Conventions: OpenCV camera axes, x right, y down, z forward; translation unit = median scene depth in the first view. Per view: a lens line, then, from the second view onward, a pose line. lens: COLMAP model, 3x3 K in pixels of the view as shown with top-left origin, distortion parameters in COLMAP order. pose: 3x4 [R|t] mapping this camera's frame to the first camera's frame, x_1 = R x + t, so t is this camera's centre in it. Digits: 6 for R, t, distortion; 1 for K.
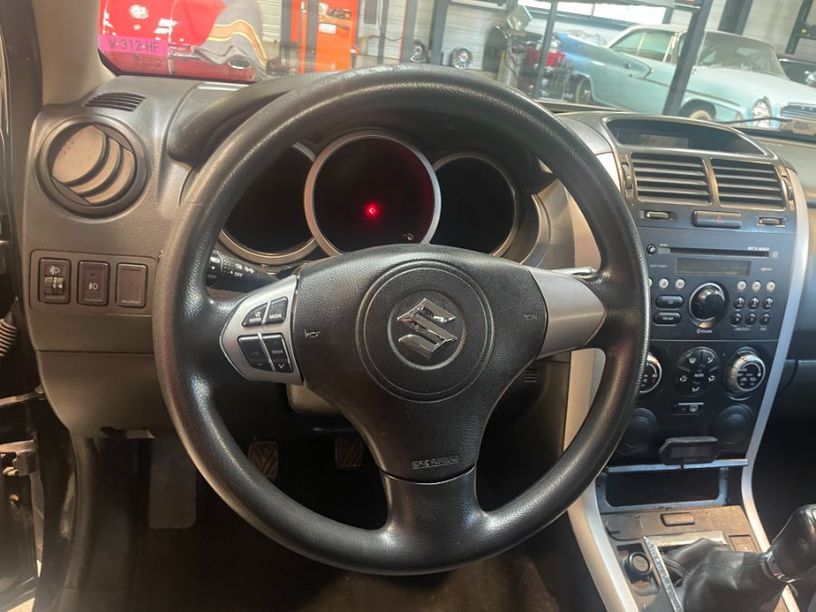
lens RADIAL K [[618.2, 0, 413.0], [0, 618.2, 312.8], [0, 0, 1]] dist [0.096759, -0.129647]
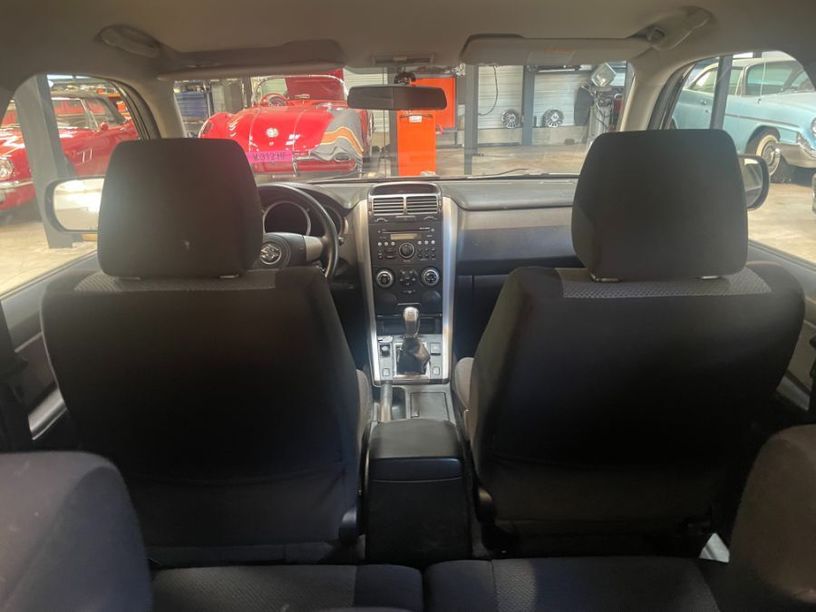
lens RADIAL K [[618.2, 0, 401.6], [0, 618.2, 303.8], [0, 0, 1]] dist [0.096759, -0.129647]
pose [[0.964076, -0.080439, -0.253154, 0.098033], [0.051957, 0.991741, -0.117260, 0.045660], [0.260495, 0.099894, 0.960293, -0.131669]]
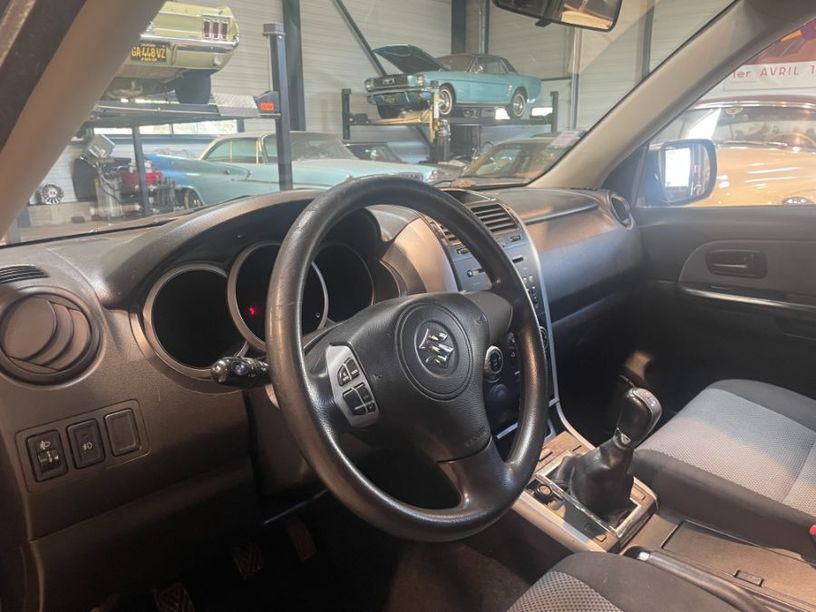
lens RADIAL K [[618.2, 0, 398.4], [0, 618.2, 311.2], [0, 0, 1]] dist [0.096759, -0.129647]
pose [[0.810827, -0.291289, 0.507652, -0.039644], [0.368022, 0.928176, -0.055224, -0.000338], [-0.455104, 0.231604, 0.859790, -0.009511]]
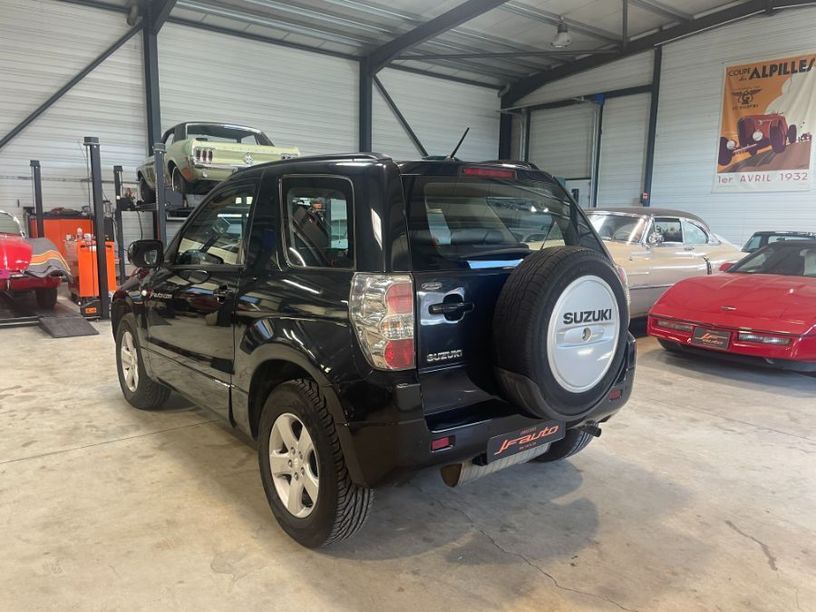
lens RADIAL K [[618.2, 0, 404.7], [0, 618.2, 307.5], [0, 0, 1]] dist [0.096759, -0.129647]
pose [[0.891166, -0.183729, 0.414810, -0.099779], [0.294905, 0.929400, -0.221914, 0.175392], [-0.344752, 0.320092, 0.882432, -0.409675]]
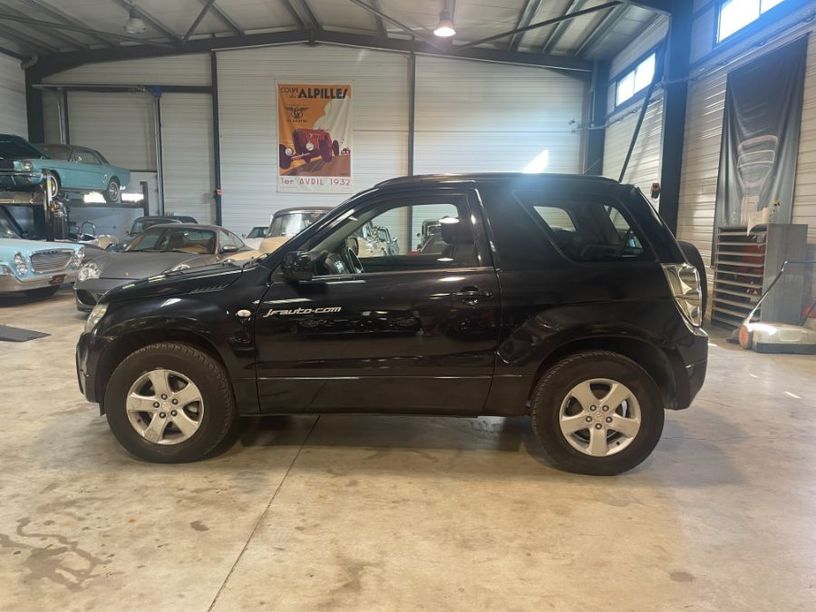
lens RADIAL K [[618.2, 0, 406.2], [0, 618.2, 303.4], [0, 0, 1]] dist [0.096759, -0.129647]
pose [[0.253472, -0.259415, 0.931910, -0.442835], [0.452372, 0.883328, 0.122850, -0.019880], [-0.855051, 0.390431, 0.341251, -0.132285]]
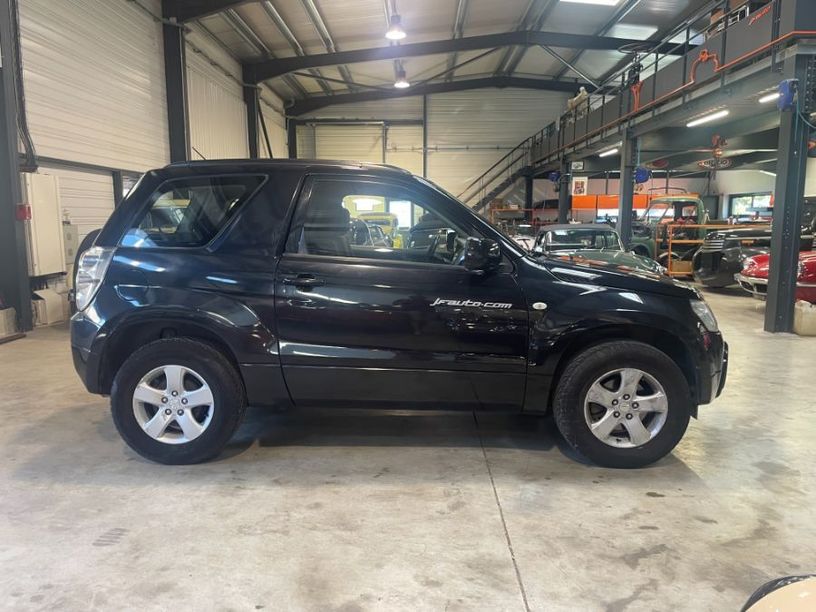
lens RADIAL K [[618.2, 0, 402.5], [0, 618.2, 299.7], [0, 0, 1]] dist [0.096759, -0.129647]
pose [[-0.240034, -0.011712, -0.970694, 0.552747], [-0.462822, 0.880350, 0.103825, -0.011856], [0.853334, 0.474180, -0.216734, 0.174880]]
